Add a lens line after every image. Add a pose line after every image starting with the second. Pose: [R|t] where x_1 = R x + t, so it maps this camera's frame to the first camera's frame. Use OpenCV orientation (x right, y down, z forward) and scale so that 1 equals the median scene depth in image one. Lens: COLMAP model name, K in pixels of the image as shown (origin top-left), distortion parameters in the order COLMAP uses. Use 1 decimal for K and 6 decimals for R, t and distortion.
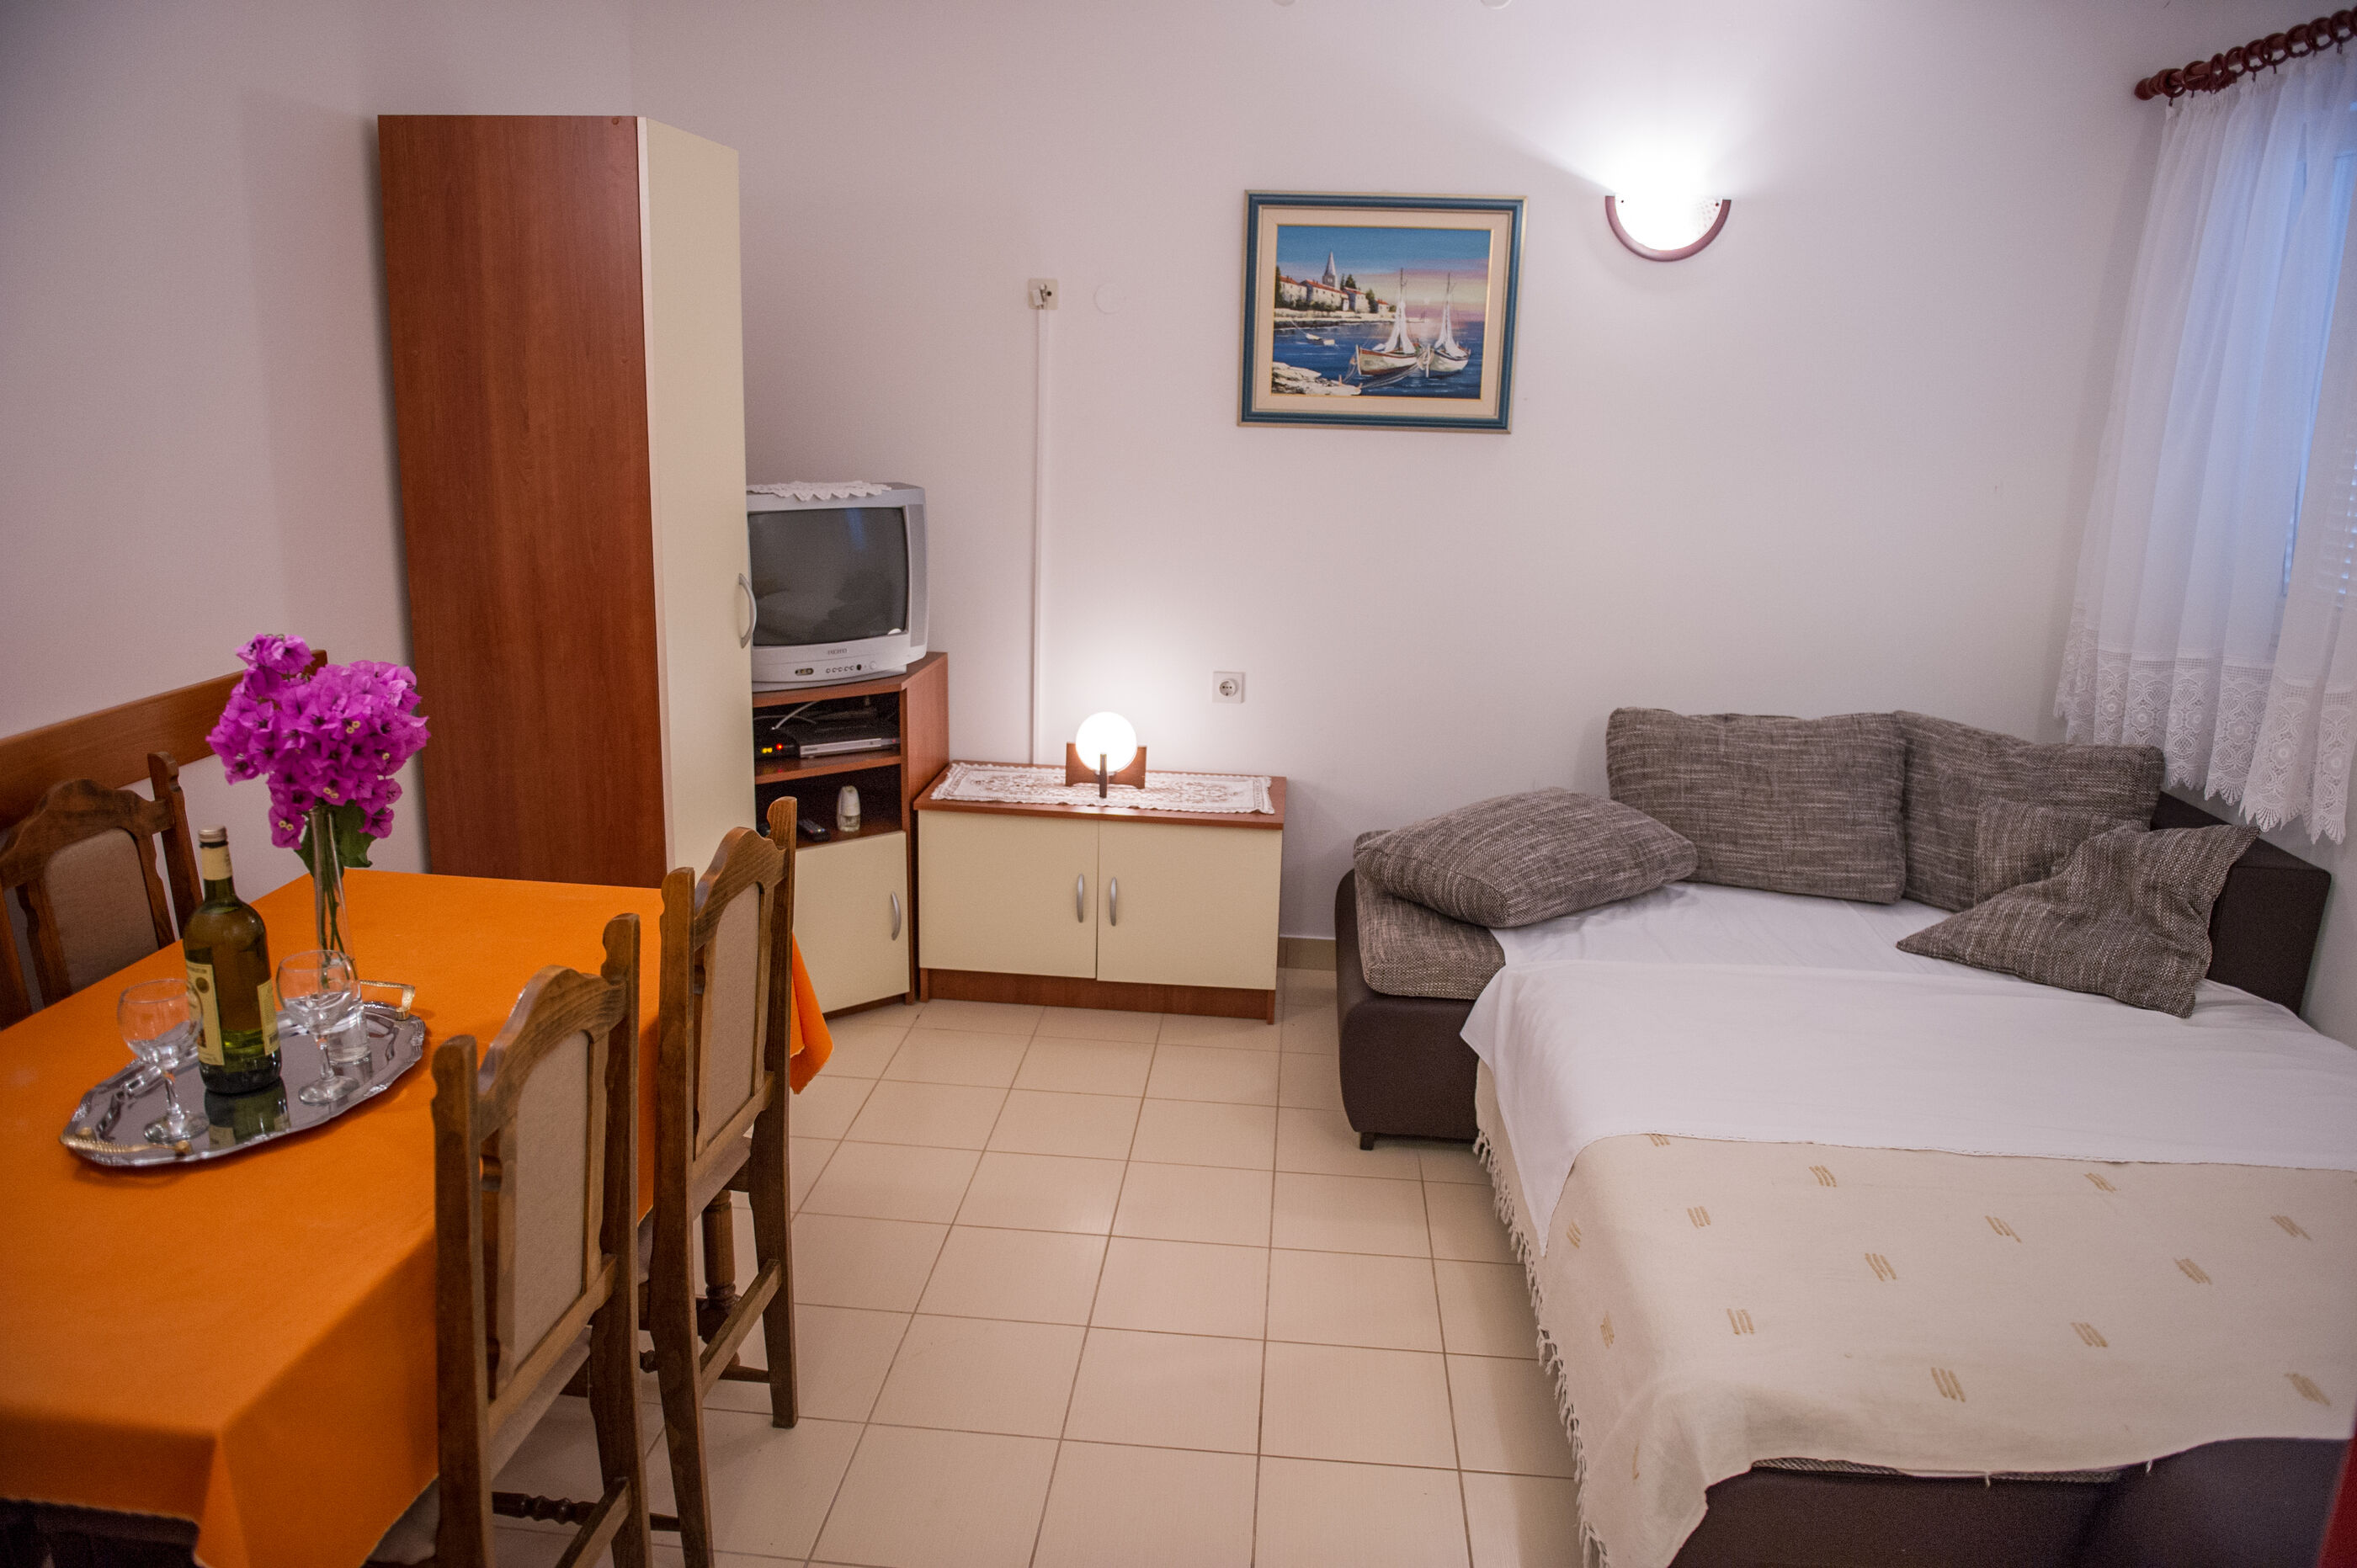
lens RADIAL K [[1593.3, 0, 1175.6], [0, 1593.3, 784.7], [0, 0, 1]] dist [-0.055798, 0.000323]
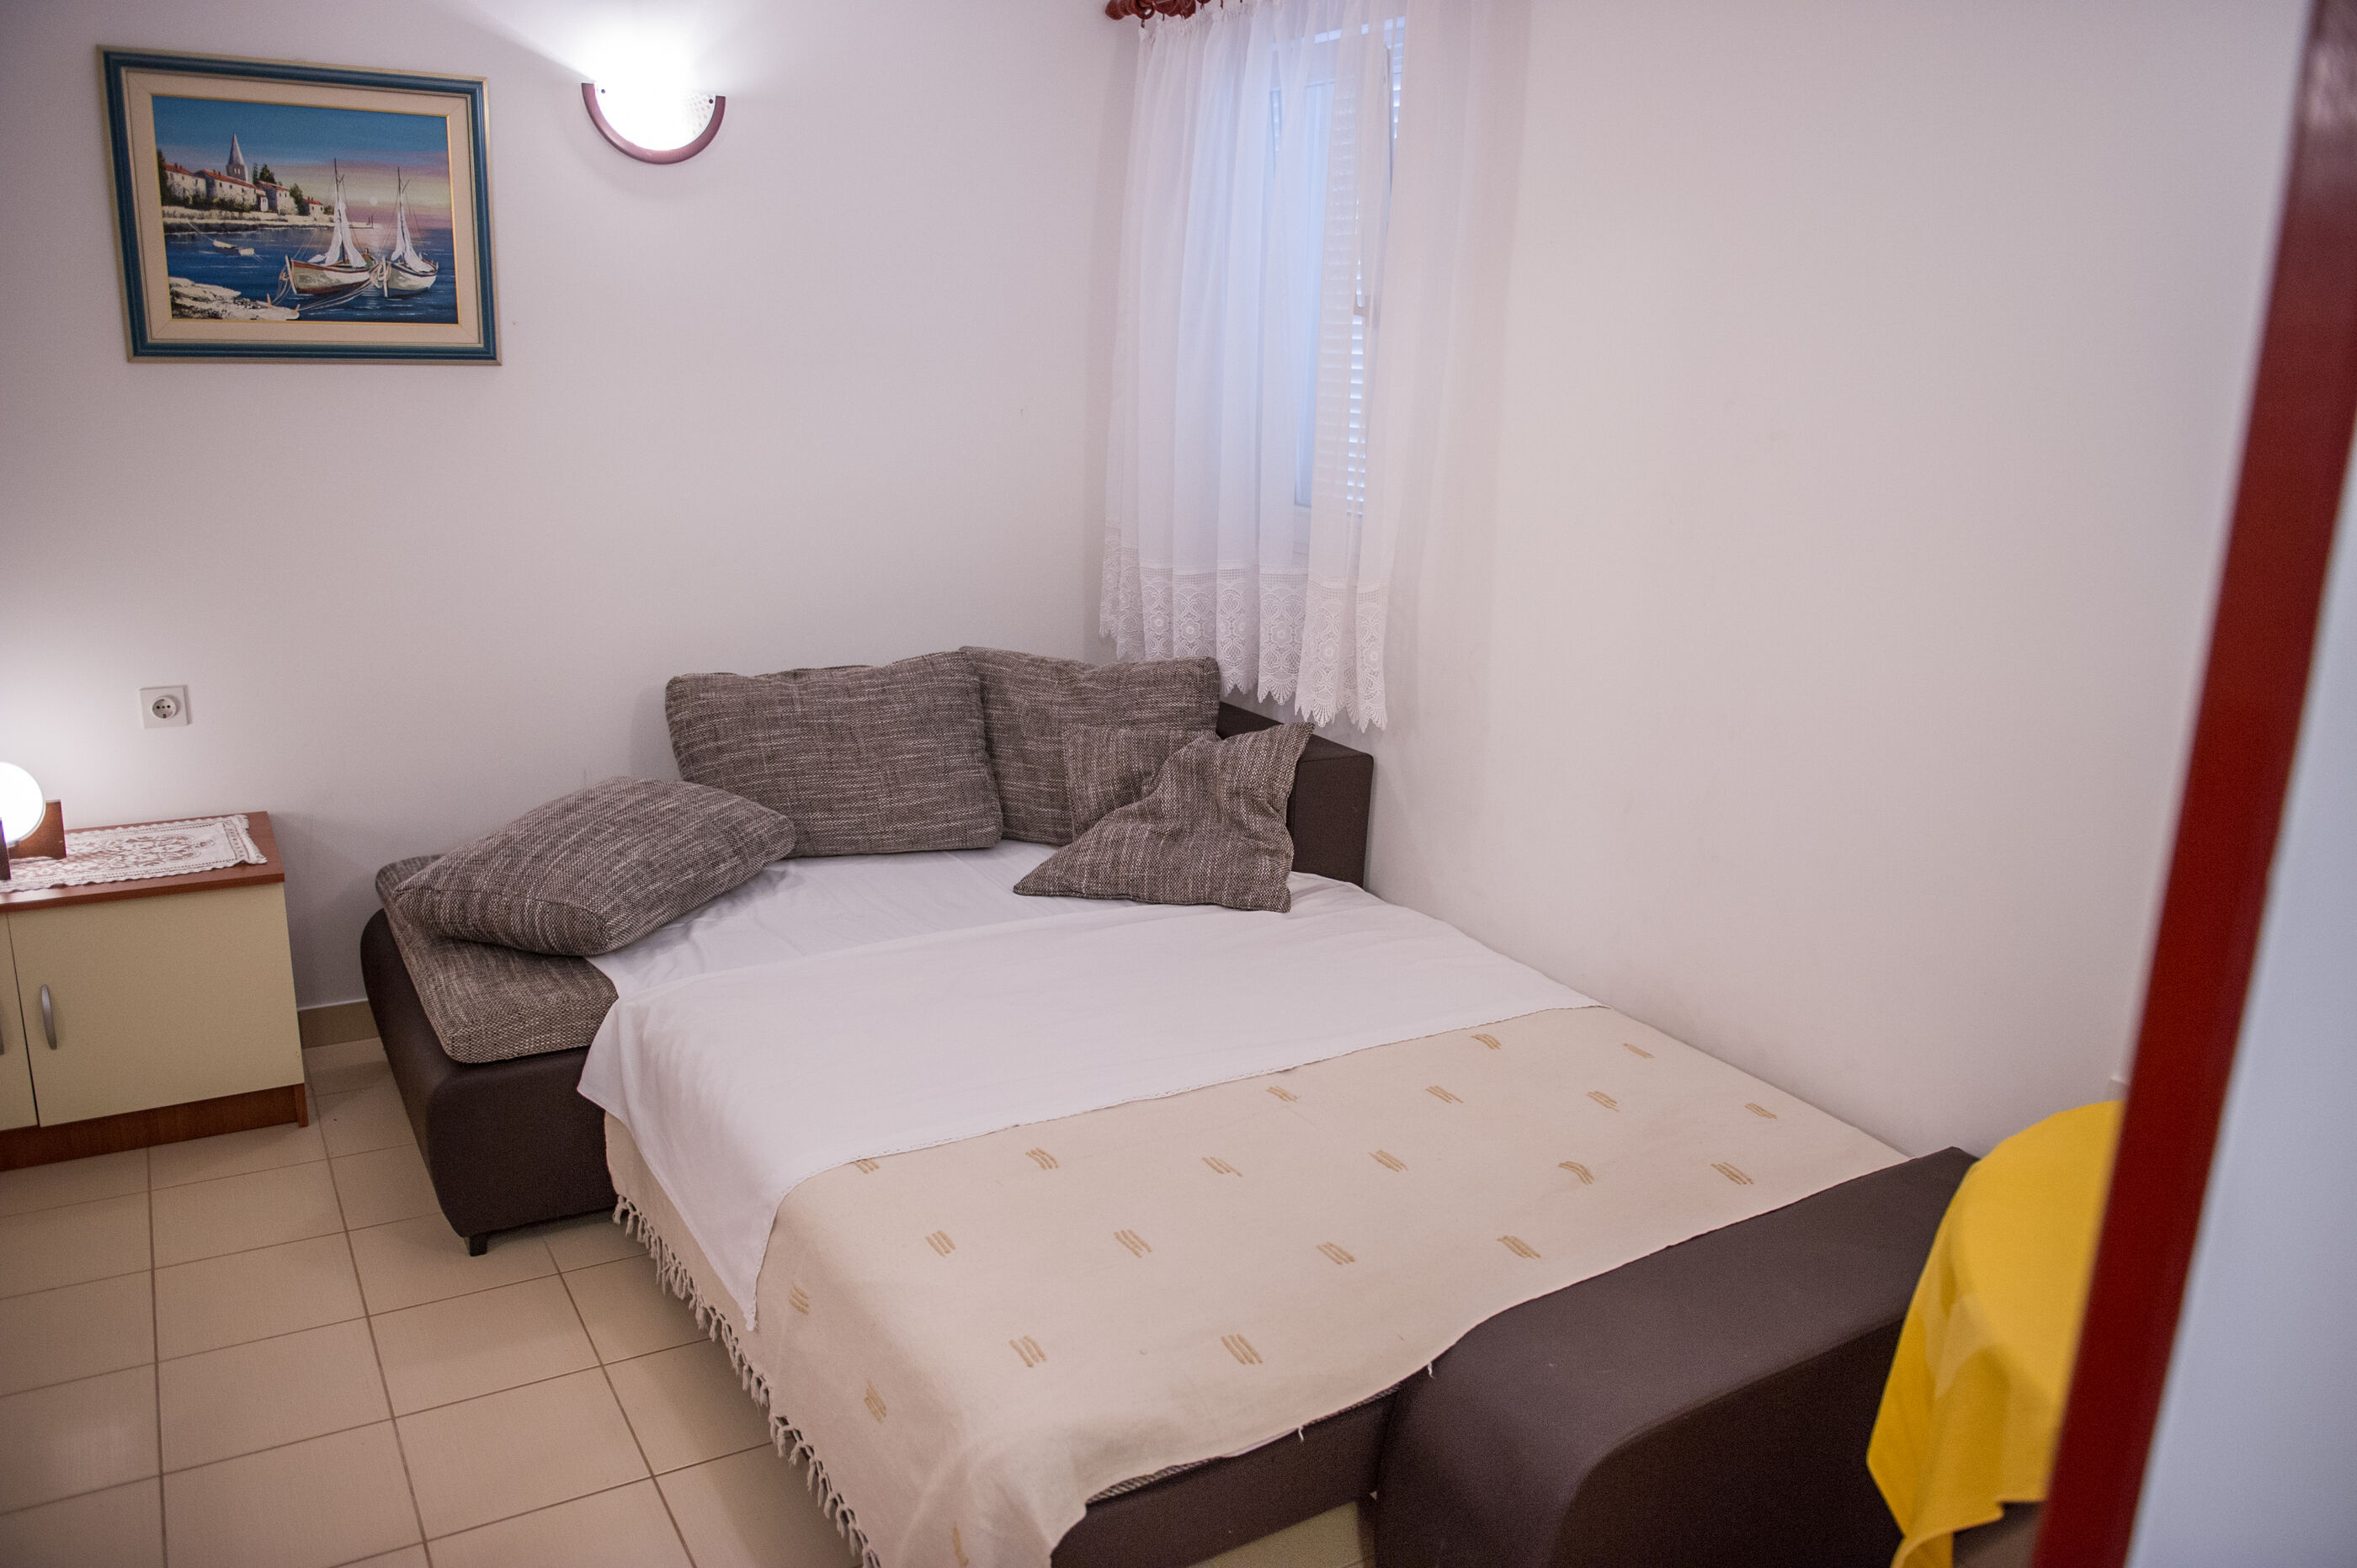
lens RADIAL K [[1704.3, 0, 1180.7], [0, 1704.3, 788.9], [0, 0, 1]] dist [-0.039193, -0.007808]
pose [[0.809971, -0.147641, 0.567582, -0.040899], [0.129491, 0.988930, 0.072452, -0.020470], [-0.571996, 0.014812, 0.820123, 0.074882]]
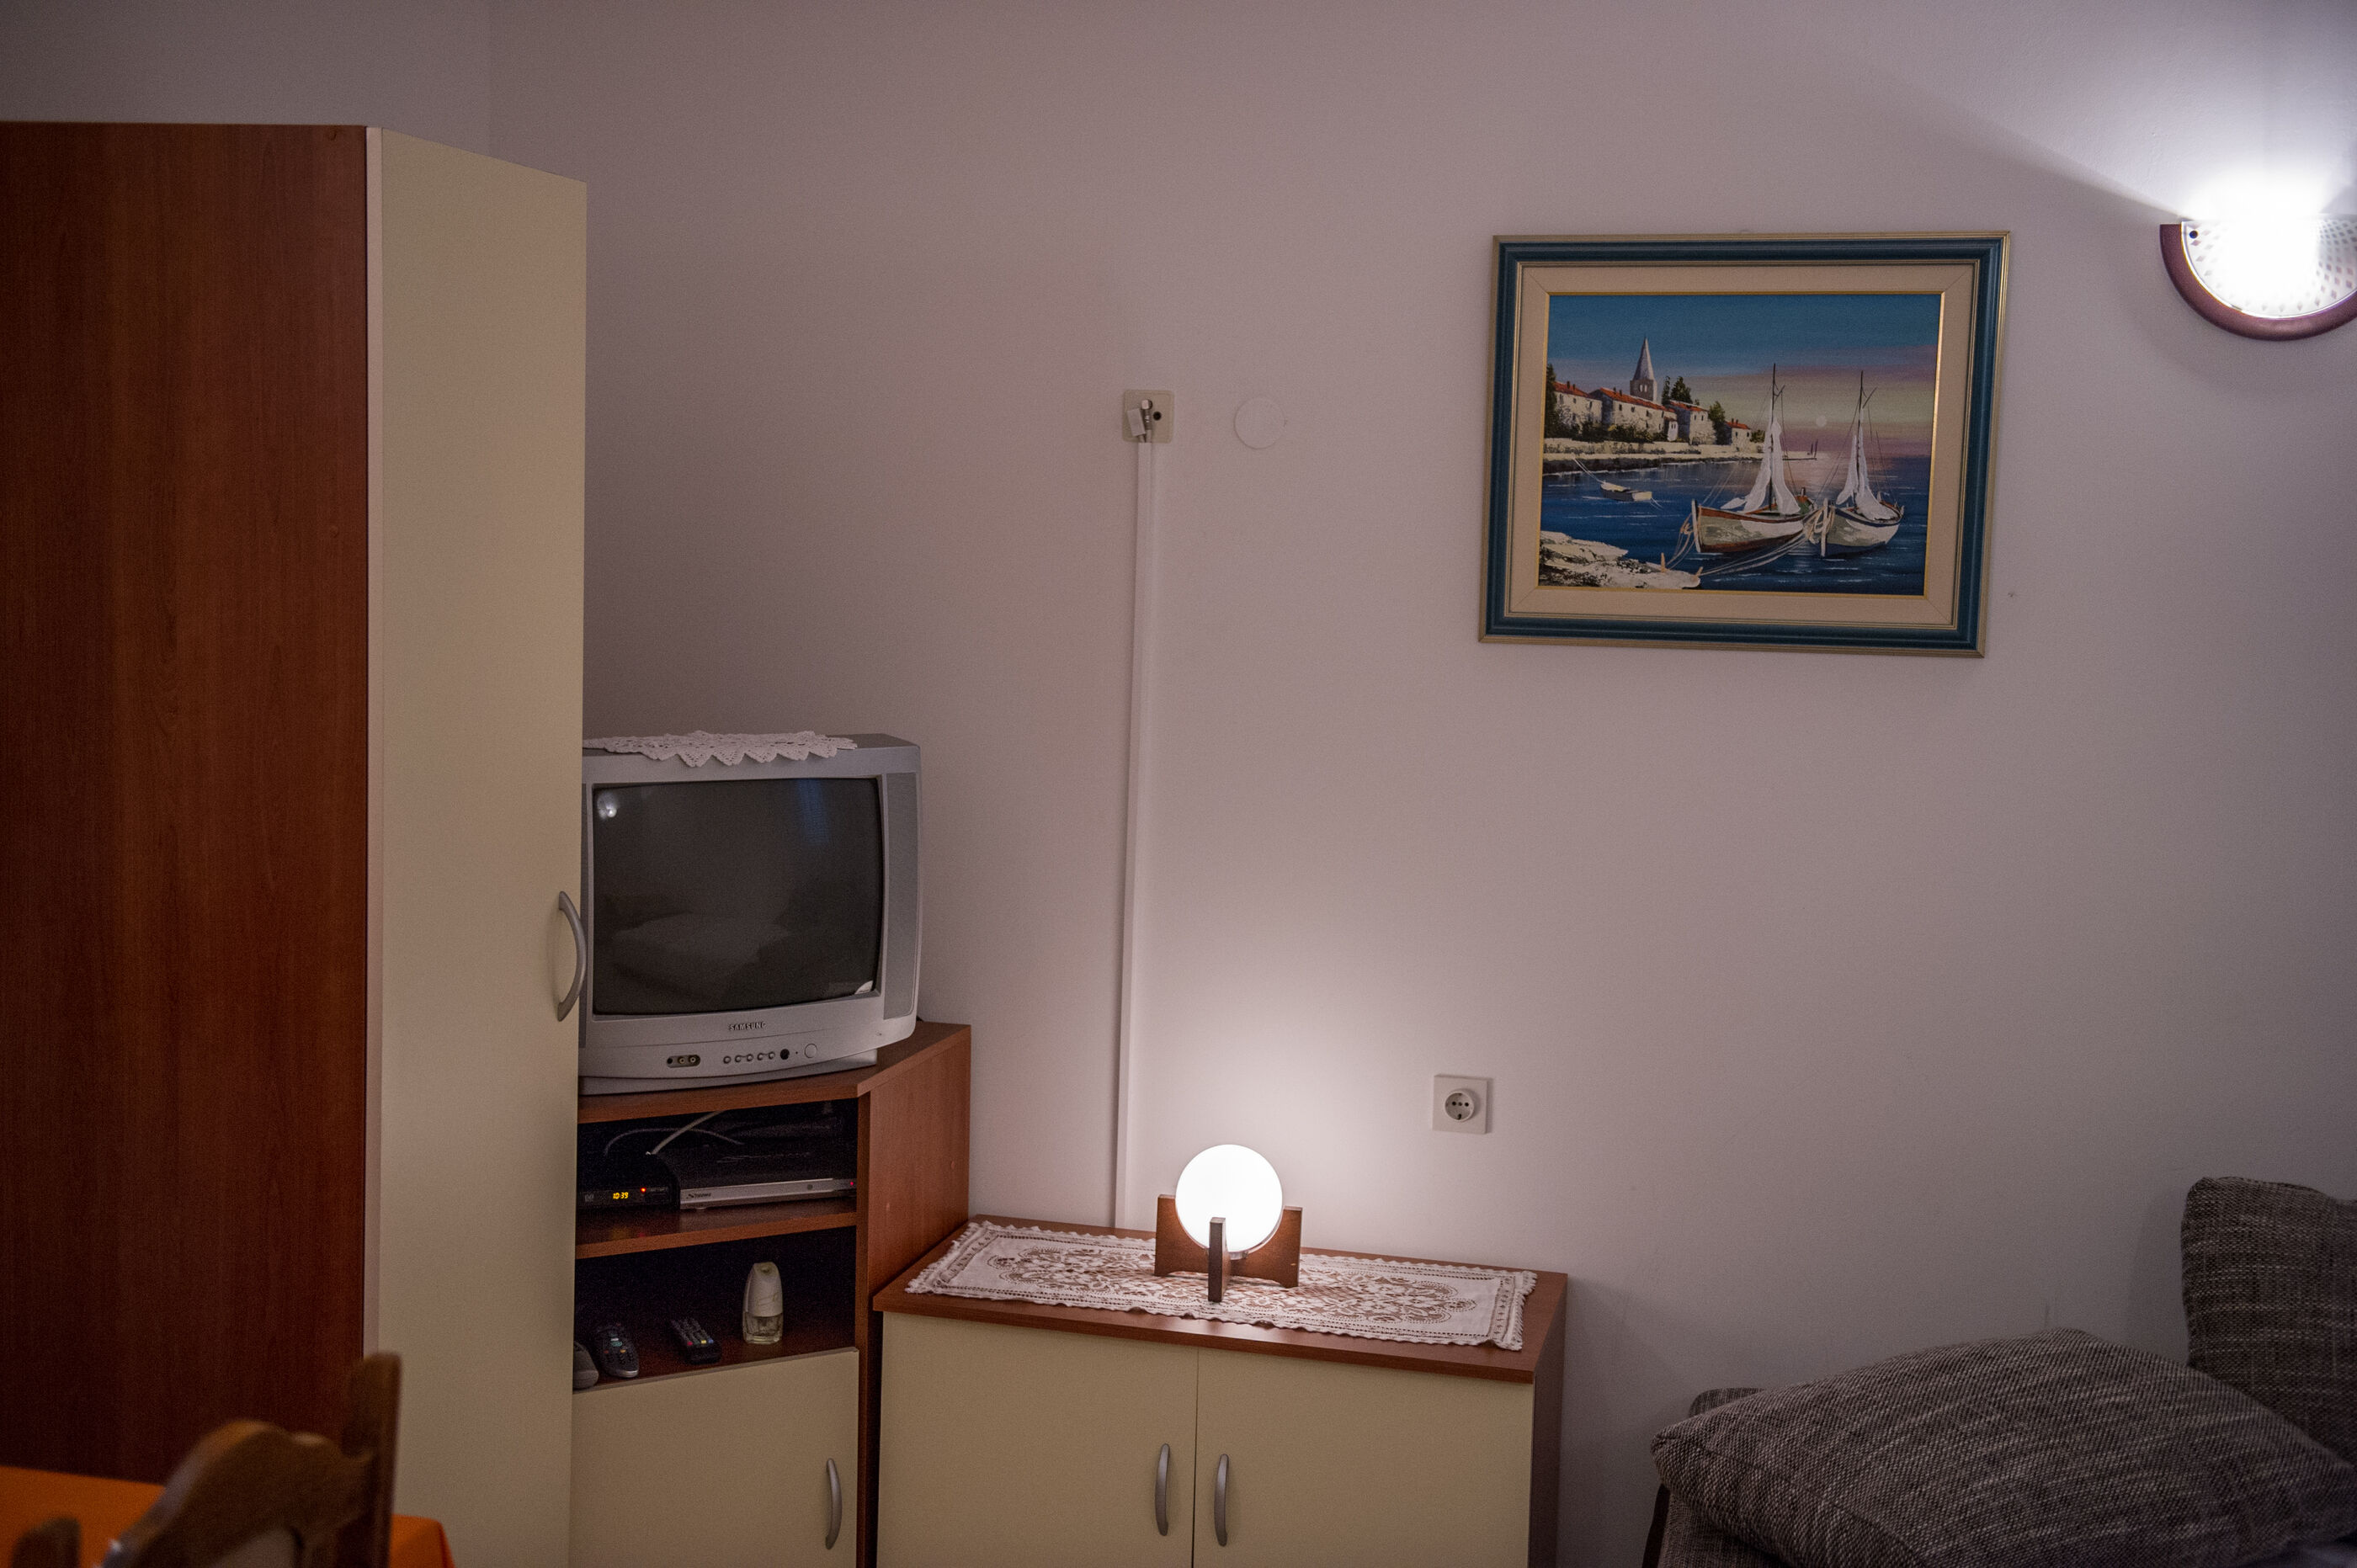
lens RADIAL K [[2629.3, 0, 1167.6], [0, 2629.3, 780.7], [0, 0, 1]] dist [0.071727, 0.000000]
pose [[0.986770, 0.014988, -0.161430, 0.091276], [-0.039847, 0.987595, -0.151882, -0.033863], [0.157151, 0.156305, 0.975127, 0.085839]]
